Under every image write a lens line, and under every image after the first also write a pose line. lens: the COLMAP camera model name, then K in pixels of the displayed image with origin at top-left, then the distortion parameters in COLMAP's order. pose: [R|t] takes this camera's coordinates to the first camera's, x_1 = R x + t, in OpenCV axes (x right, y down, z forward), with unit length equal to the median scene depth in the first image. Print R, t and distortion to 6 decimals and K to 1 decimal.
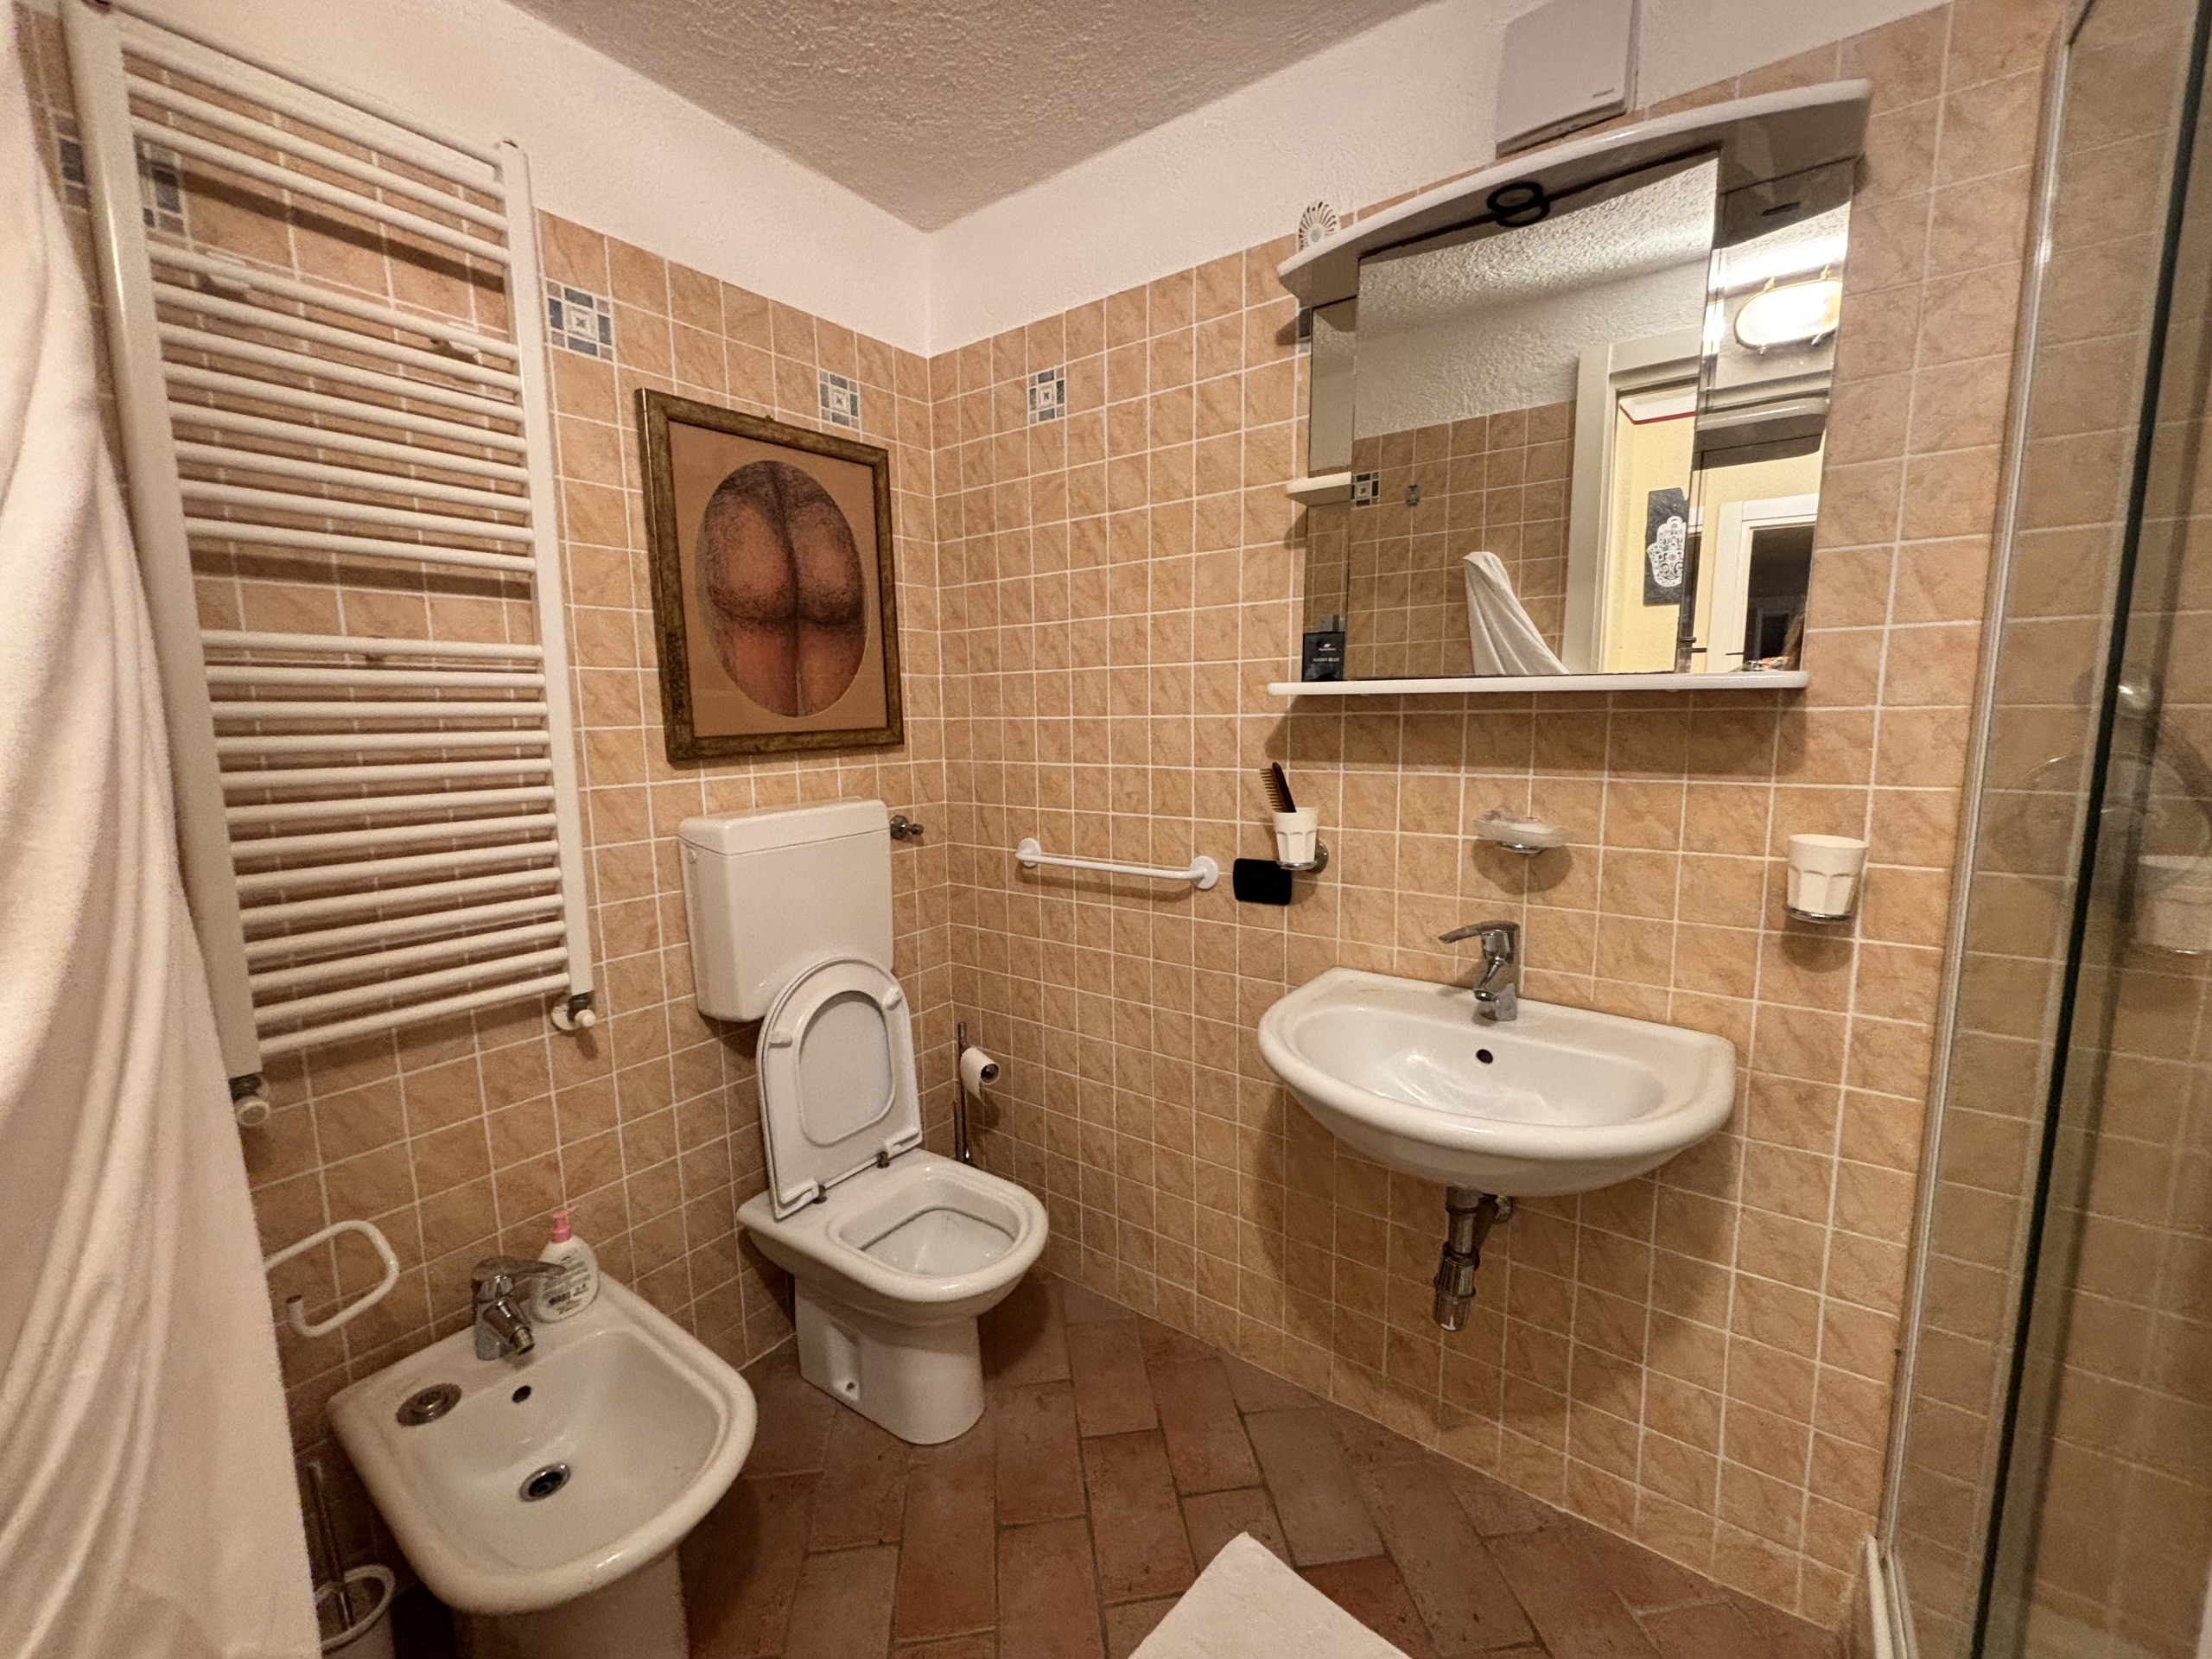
lens RADIAL K [[891.5, 0, 1111.3], [0, 891.5, 829.5], [0, 0, 1]] dist [0.001213, 0.000231]
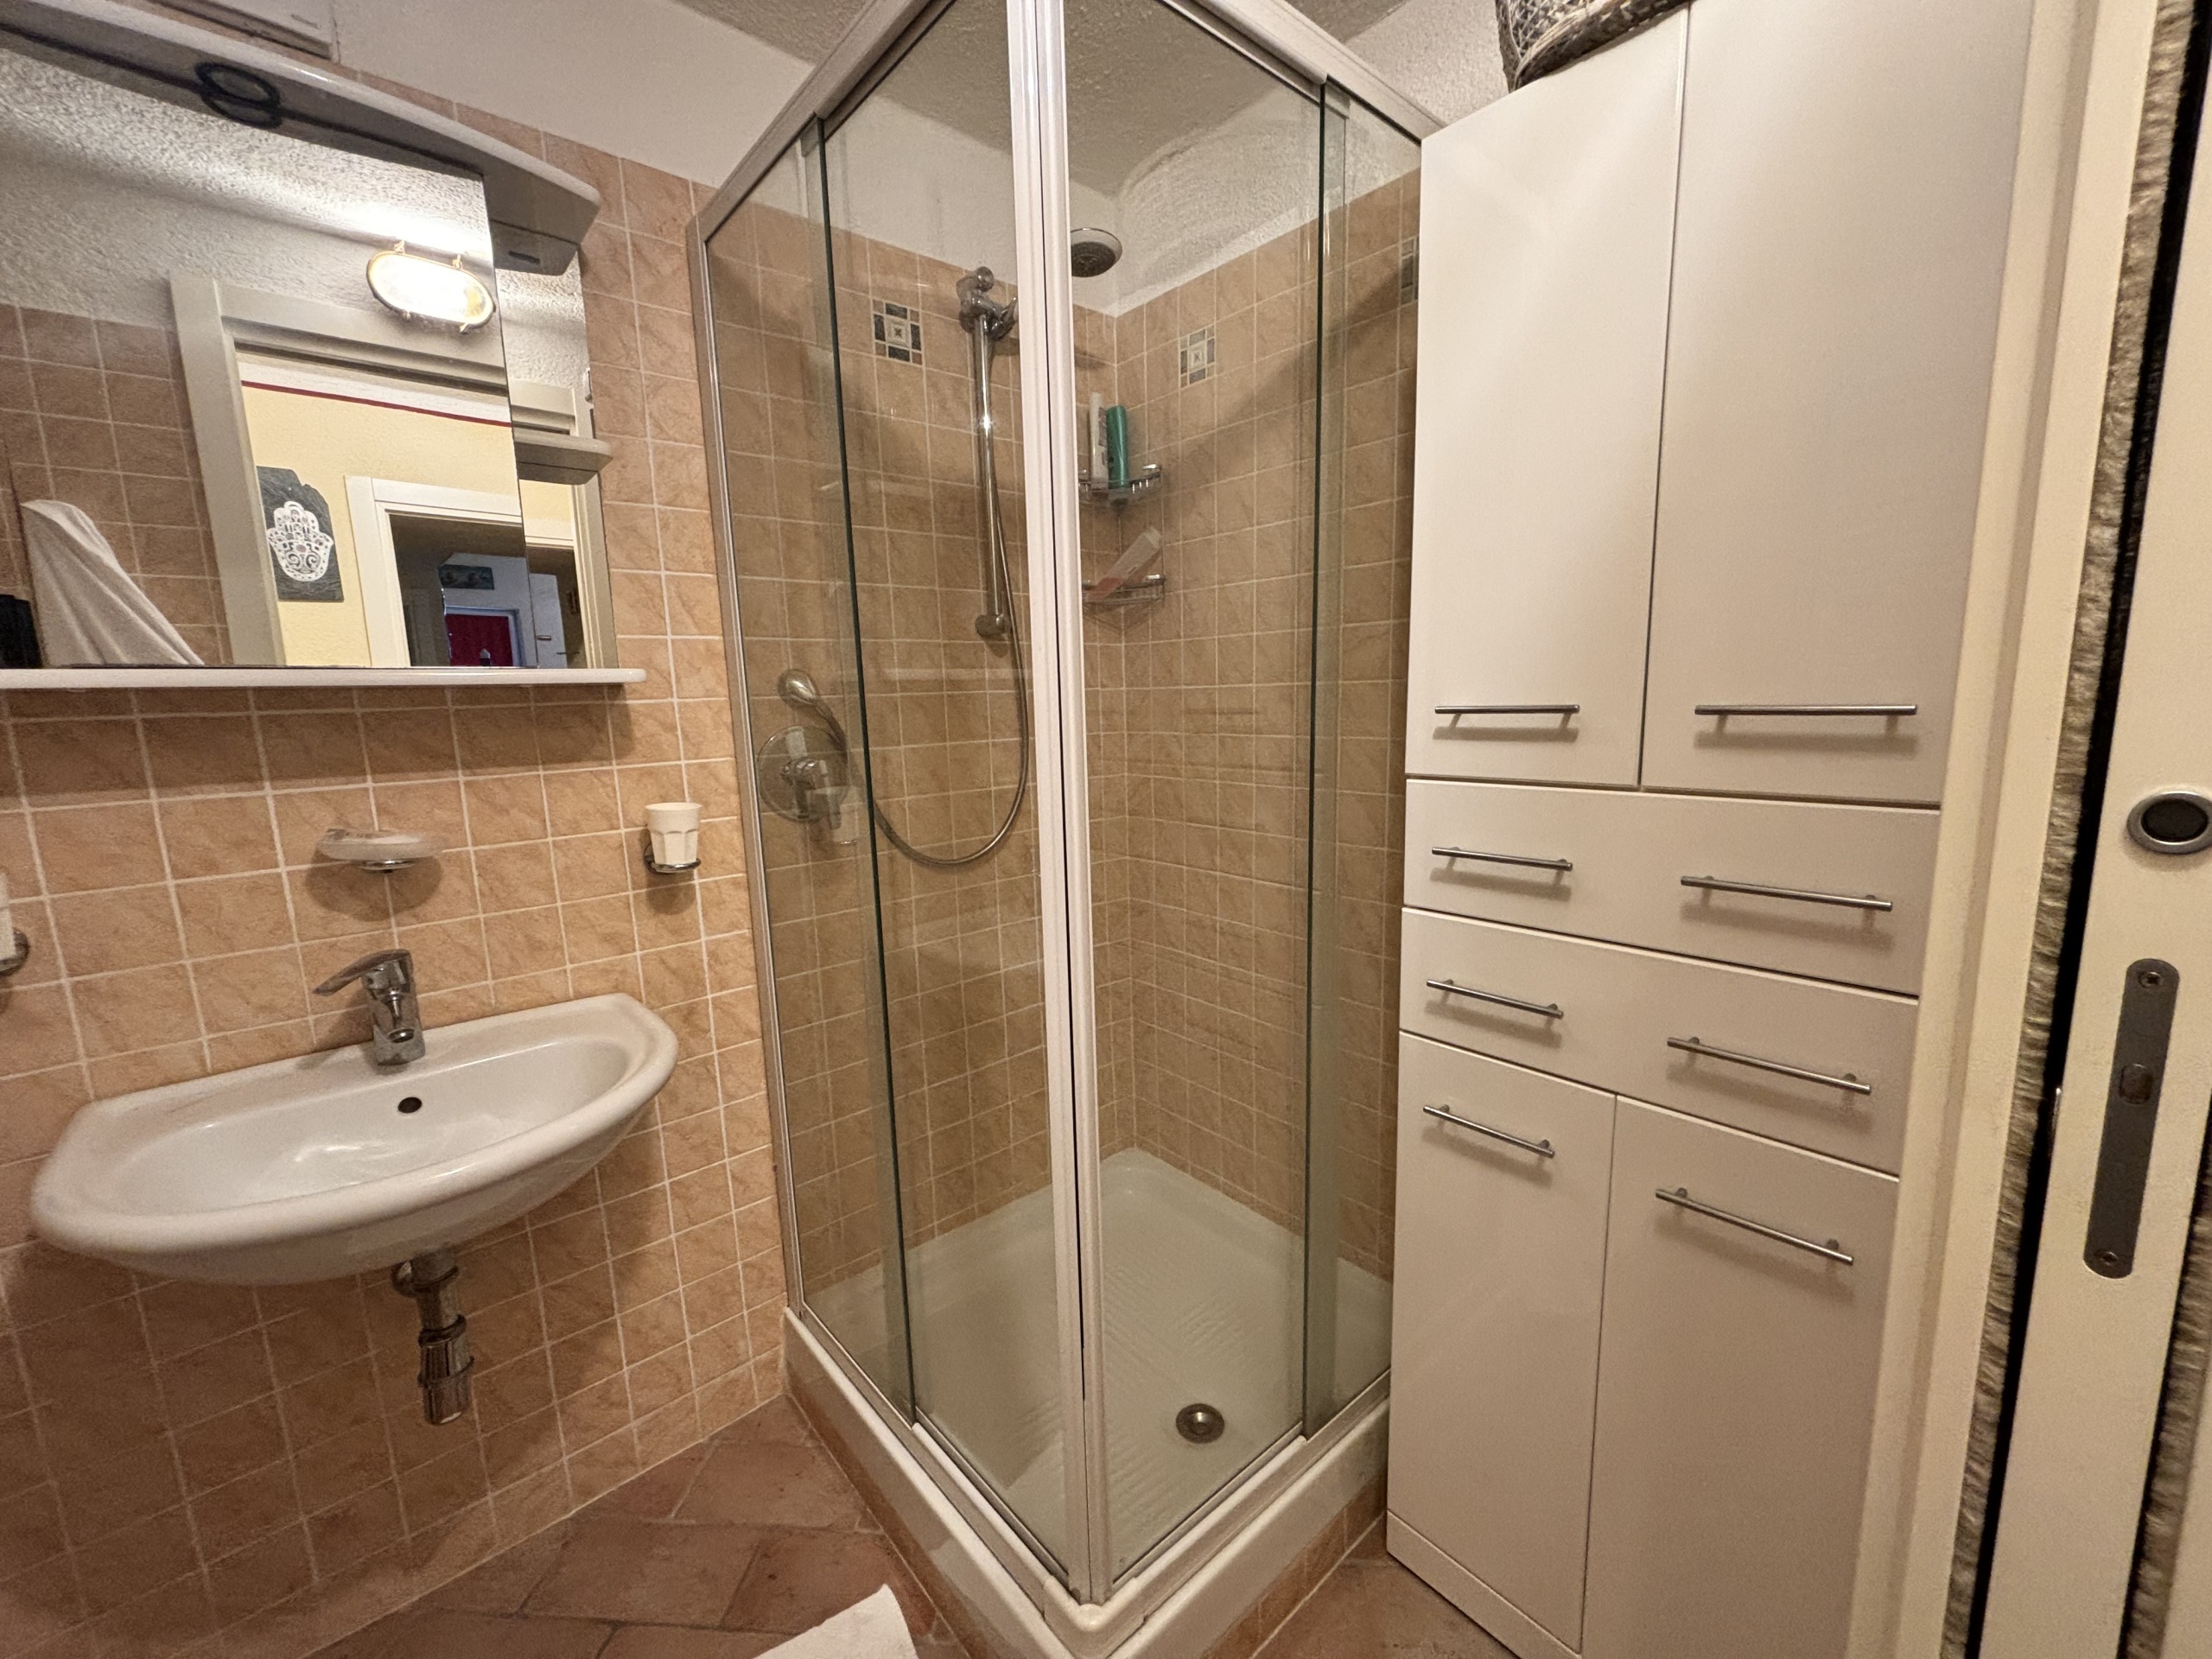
lens RADIAL K [[891.5, 0, 1109.4], [0, 891.5, 830.3], [0, 0, 1]] dist [0.001213, 0.000231]
pose [[0.219165, -0.146645, 0.964604, -0.233087], [0.160142, 0.980639, 0.112698, 0.002357], [-0.962456, 0.129774, 0.238406, 0.100954]]
